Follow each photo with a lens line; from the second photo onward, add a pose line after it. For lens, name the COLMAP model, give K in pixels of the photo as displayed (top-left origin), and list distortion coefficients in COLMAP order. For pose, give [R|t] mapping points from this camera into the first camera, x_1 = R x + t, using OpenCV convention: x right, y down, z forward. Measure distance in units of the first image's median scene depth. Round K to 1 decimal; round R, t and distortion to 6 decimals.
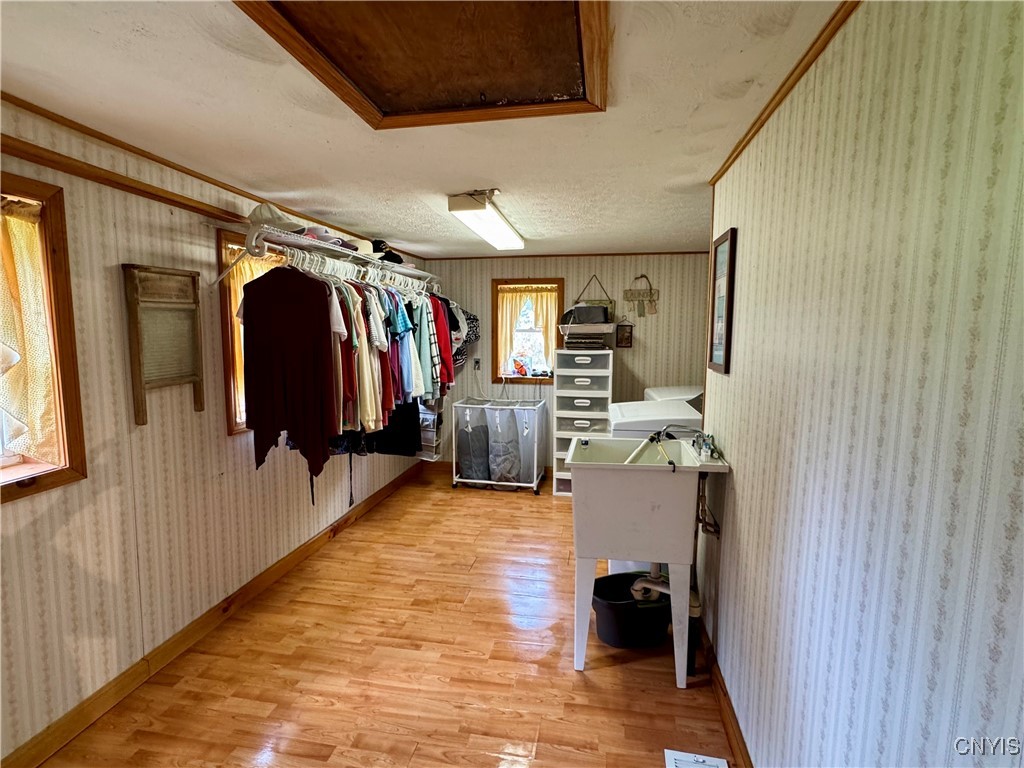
lens RADIAL K [[500.5, 0, 516.0], [0, 500.5, 381.4], [0, 0, 1]] dist [-0.000310, -0.000047]
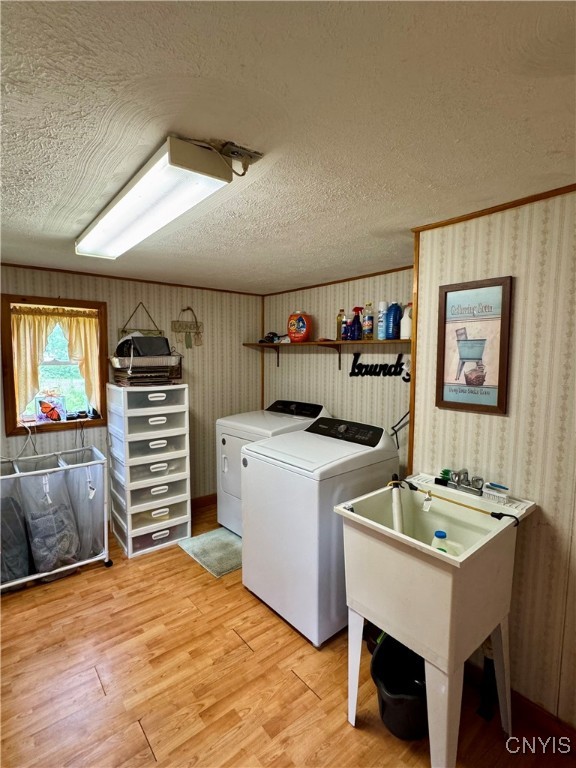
lens RADIAL K [[375.4, 0, 285.7], [0, 375.4, 384.8], [0, 0, 1]] dist [-0.000310, -0.000047]
pose [[0.656439, -0.062876, 0.751754, -0.205530], [0.076108, 0.996956, 0.016927, -0.054811], [-0.750530, 0.046103, 0.659227, 0.363060]]
